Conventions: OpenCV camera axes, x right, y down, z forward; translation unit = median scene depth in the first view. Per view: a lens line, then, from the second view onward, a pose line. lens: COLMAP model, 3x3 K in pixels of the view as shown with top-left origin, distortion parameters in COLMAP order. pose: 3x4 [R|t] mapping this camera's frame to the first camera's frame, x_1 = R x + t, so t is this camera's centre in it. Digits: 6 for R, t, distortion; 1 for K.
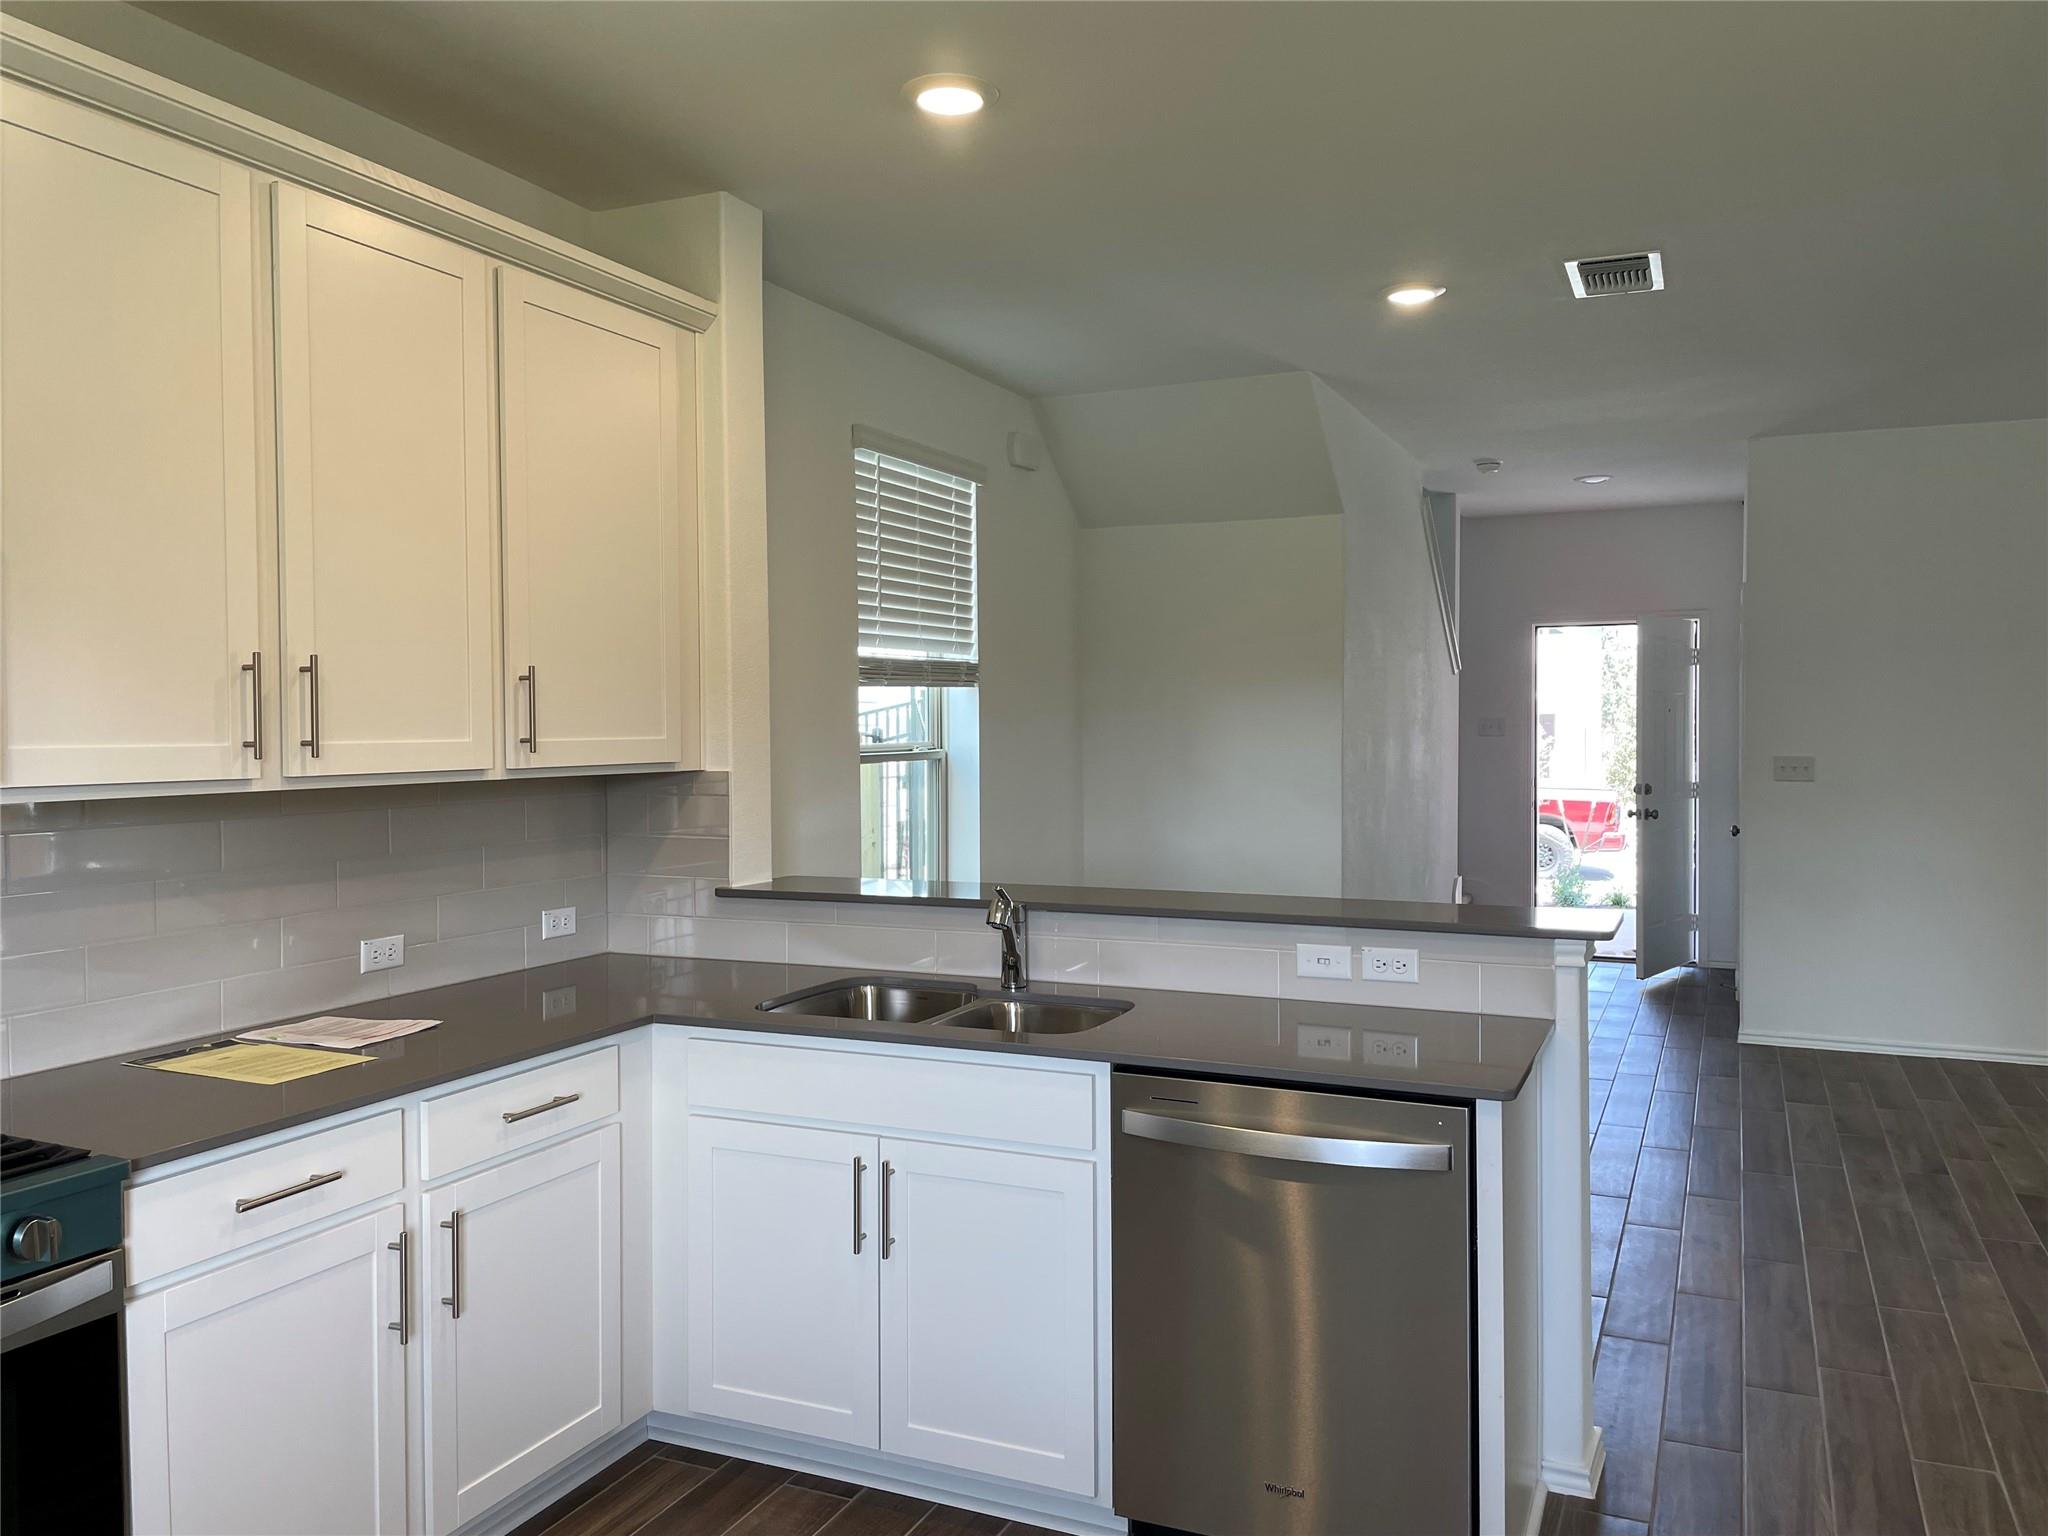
lens RADIAL K [[1558.0, 0, 1025.6], [0, 1558.0, 761.8], [0, 0, 1]] dist [0.063560, -0.001032]
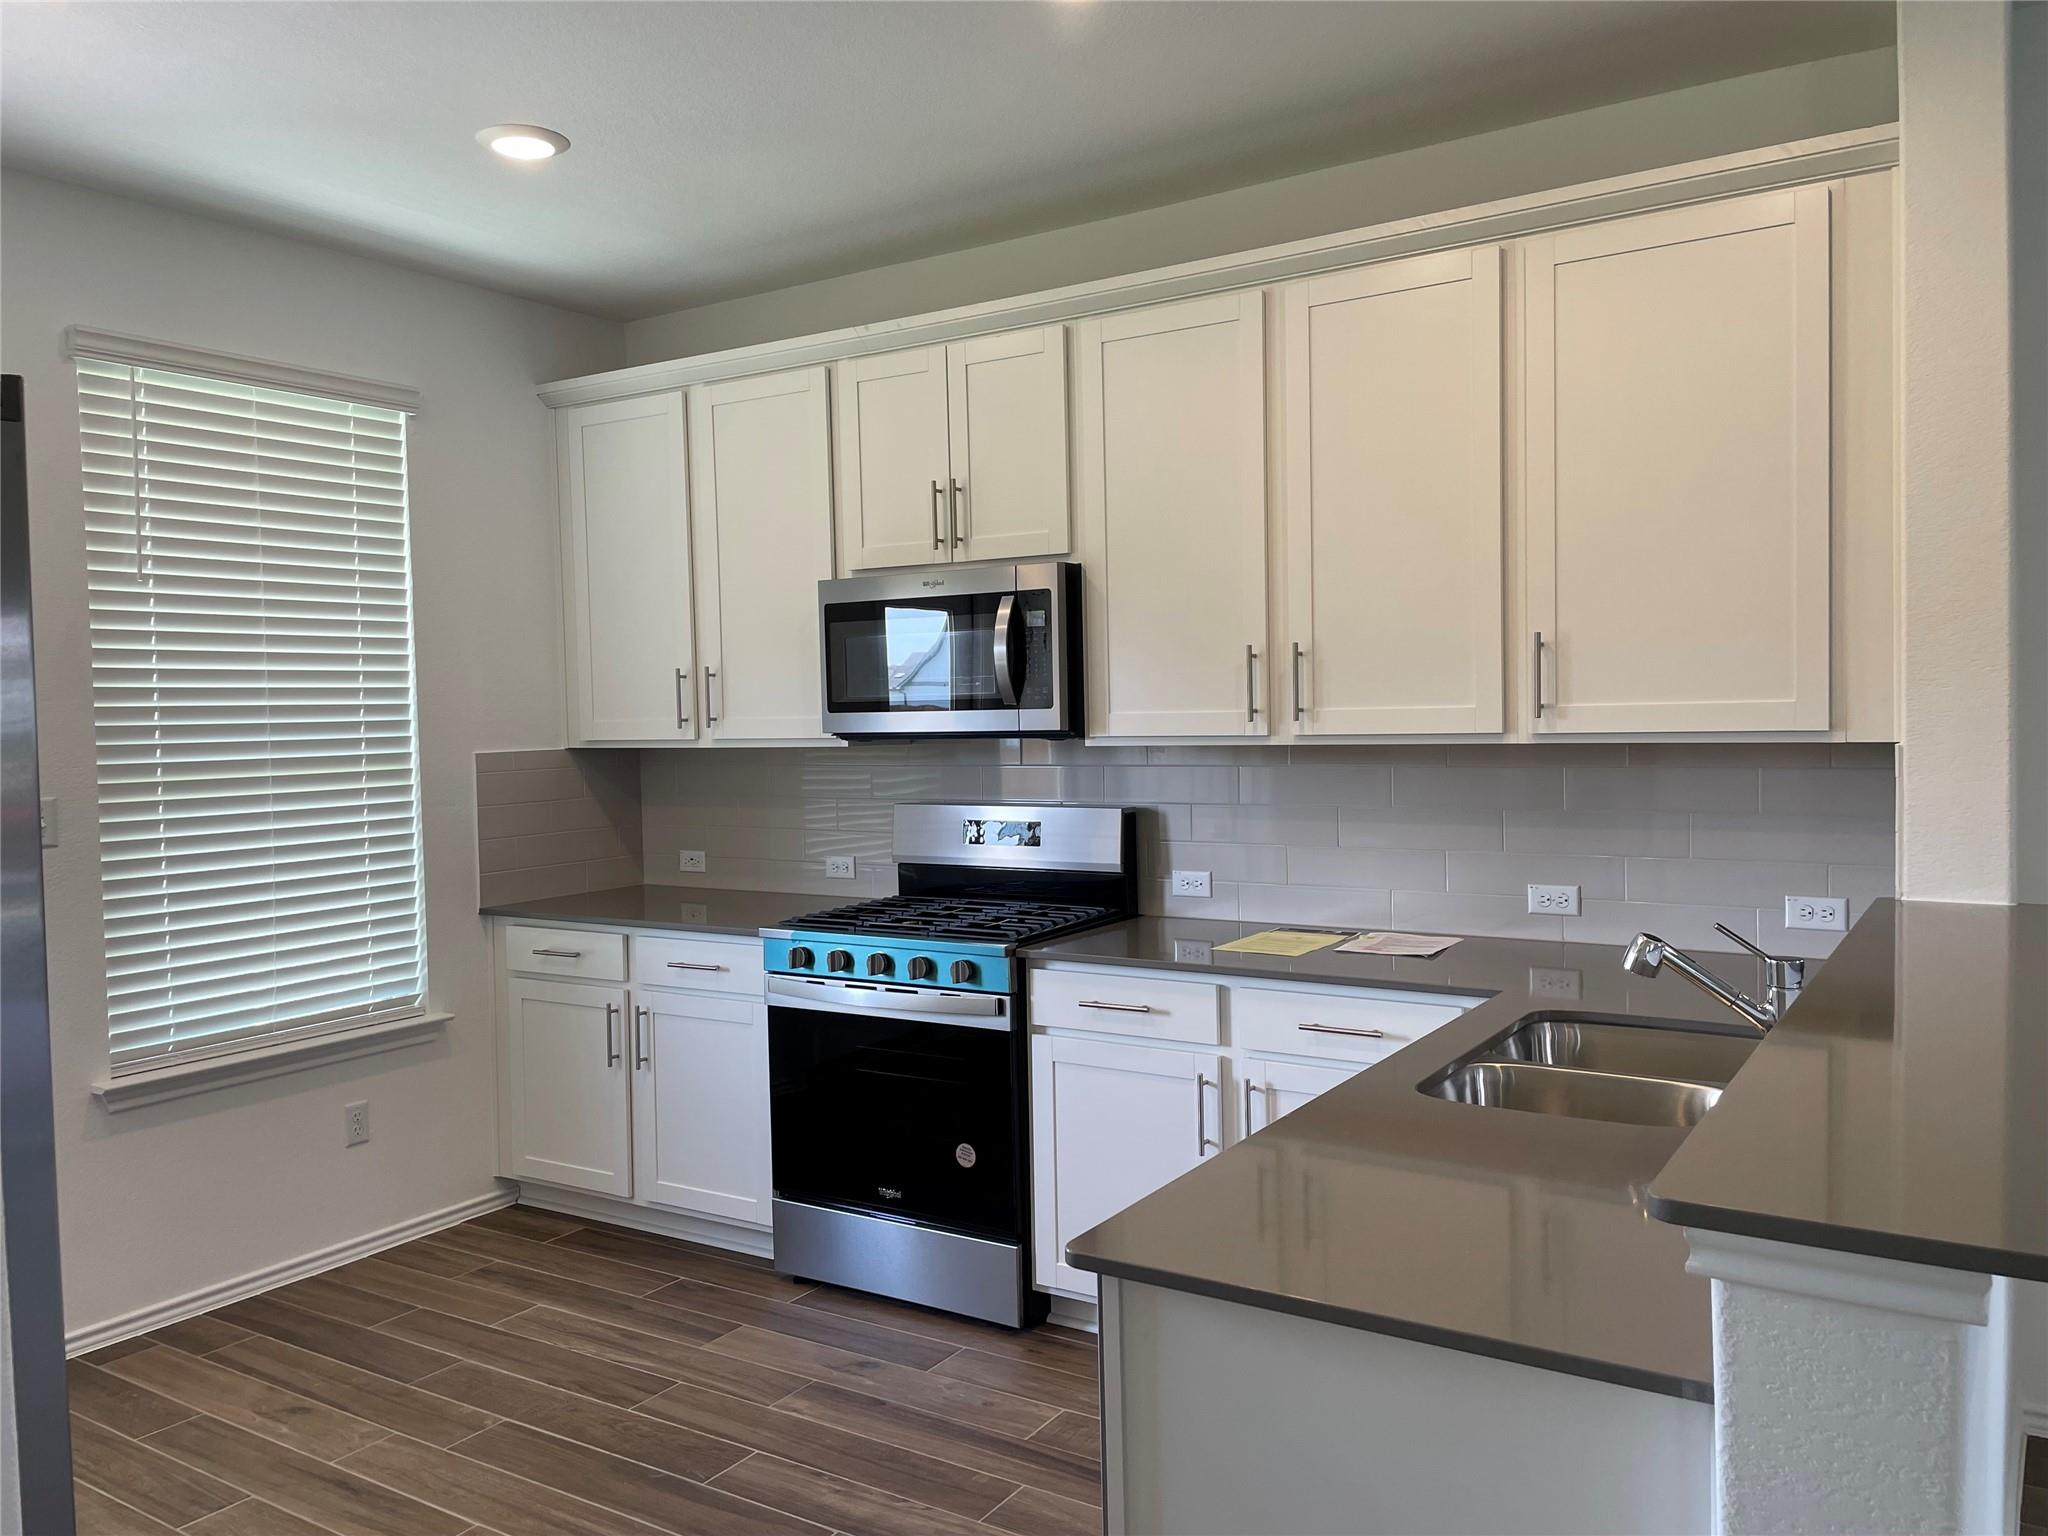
lens RADIAL K [[1558.0, 0, 1028.7], [0, 1558.0, 769.5], [0, 0, 1]] dist [0.063560, -0.001032]
pose [[-0.148438, 0.051585, -0.987575, 0.731941], [-0.002380, 0.998617, 0.052519, -0.024606], [0.988919, 0.010146, -0.148110, 0.827276]]
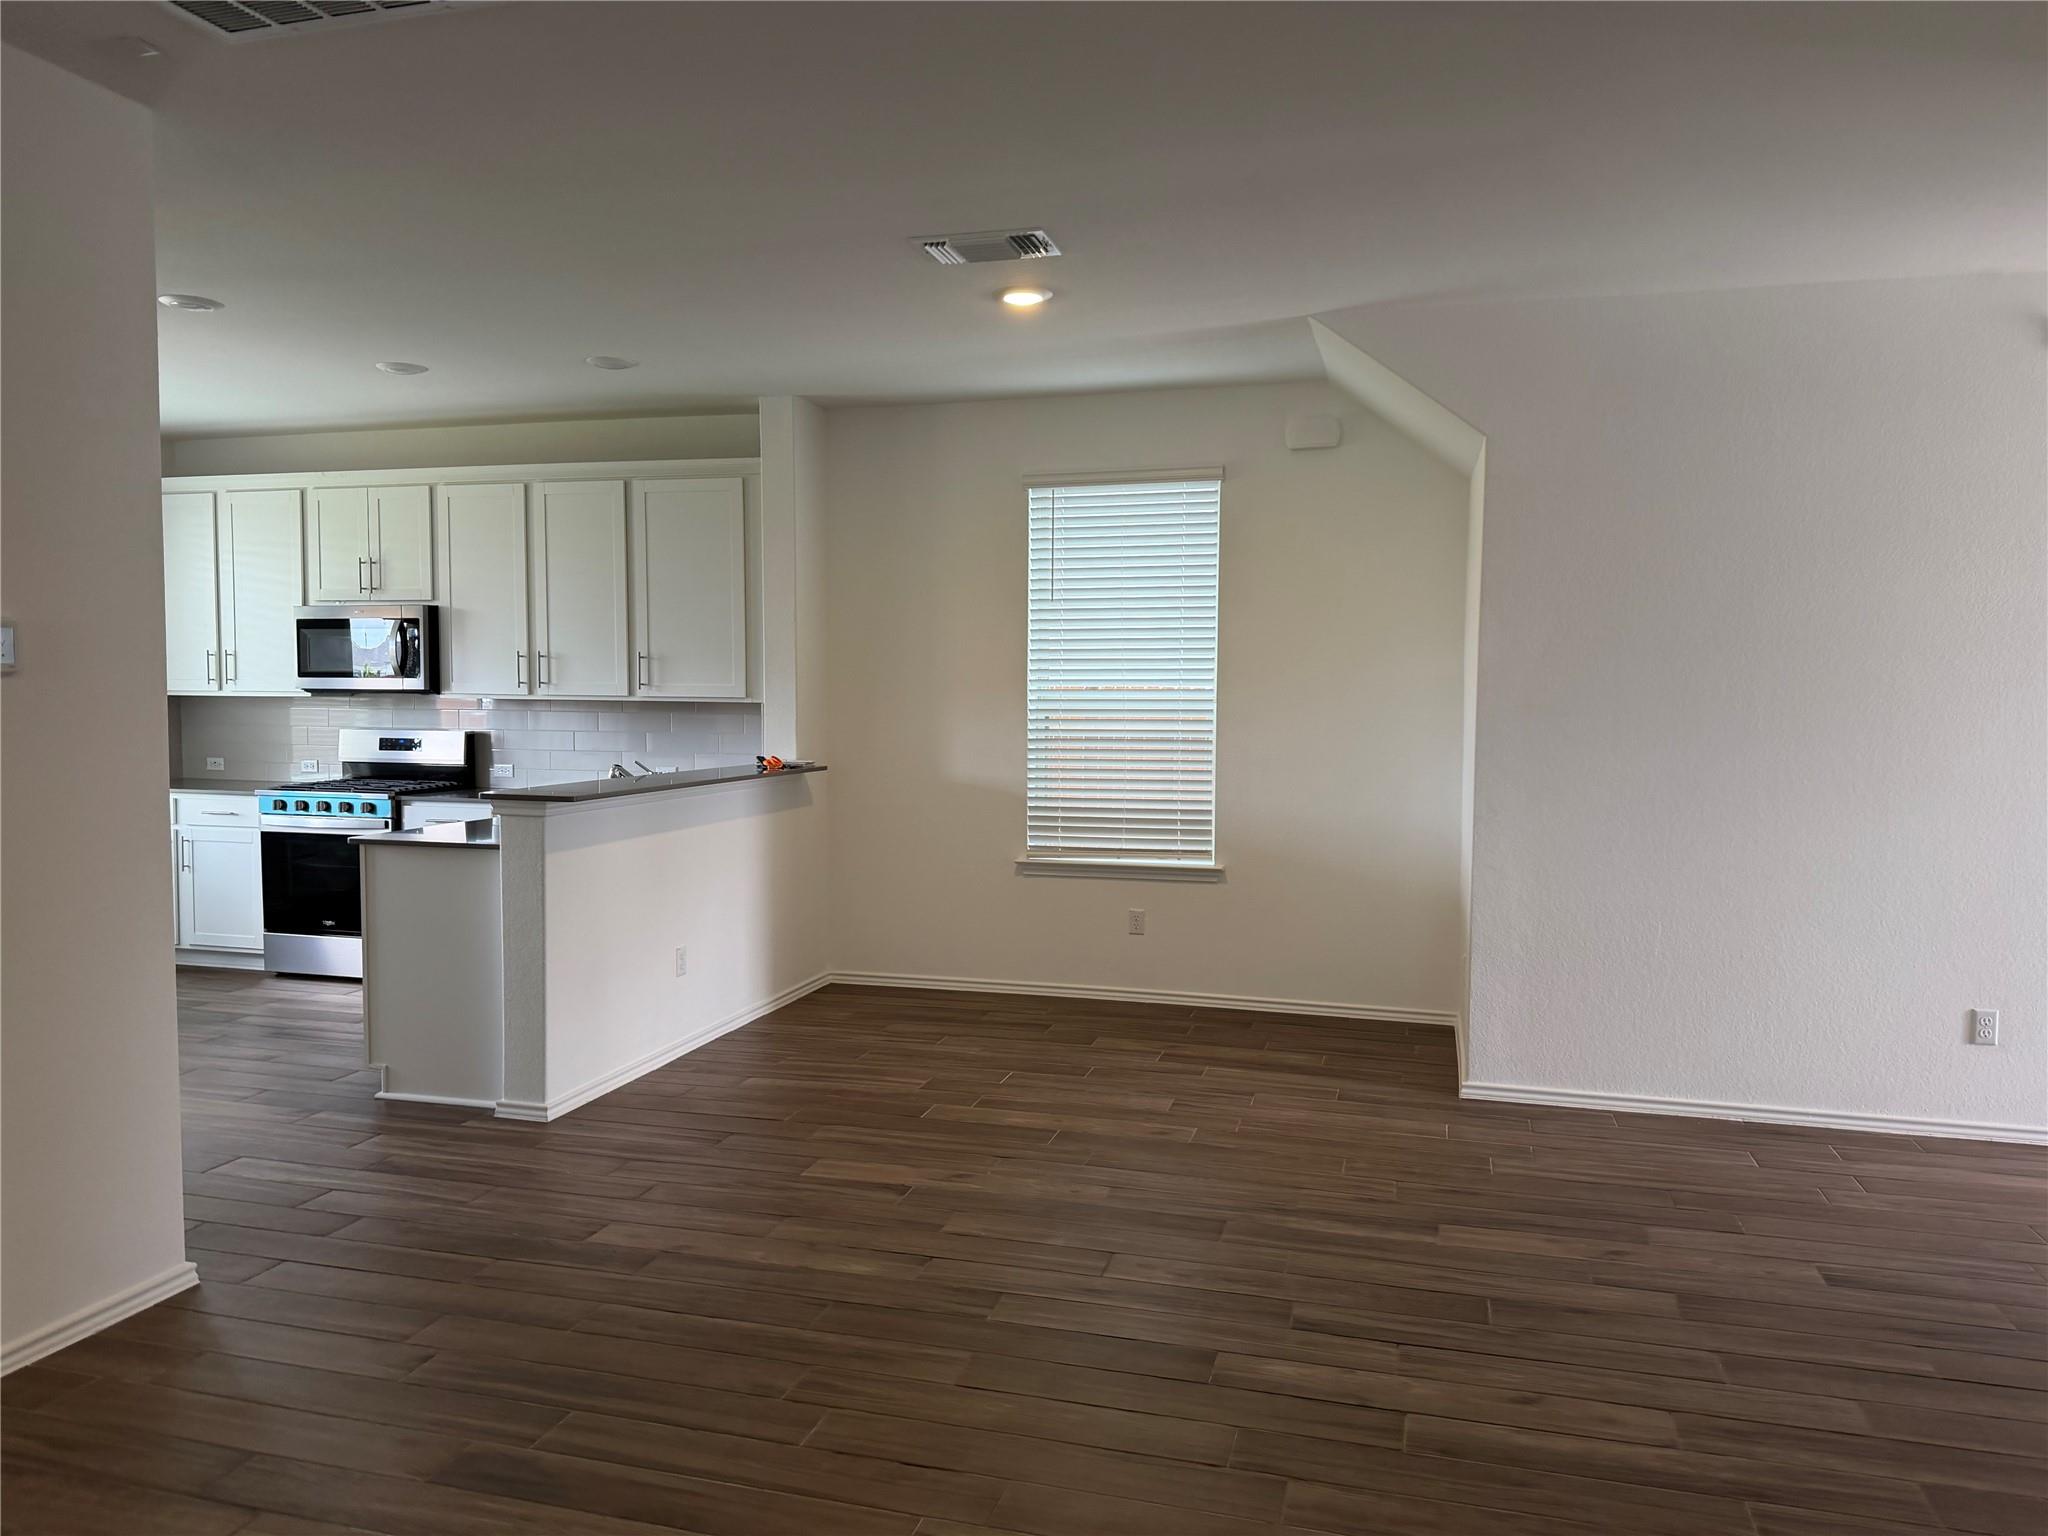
lens RADIAL K [[1431.2, 0, 1029.5], [0, 1431.2, 773.5], [0, 0, 1]] dist [-0.000949, -0.001676]
pose [[0.156767, 0.072166, -0.984995, 1.861377], [-0.036791, 0.997061, 0.067195, -0.045218], [0.986950, 0.025705, 0.158961, 1.245081]]
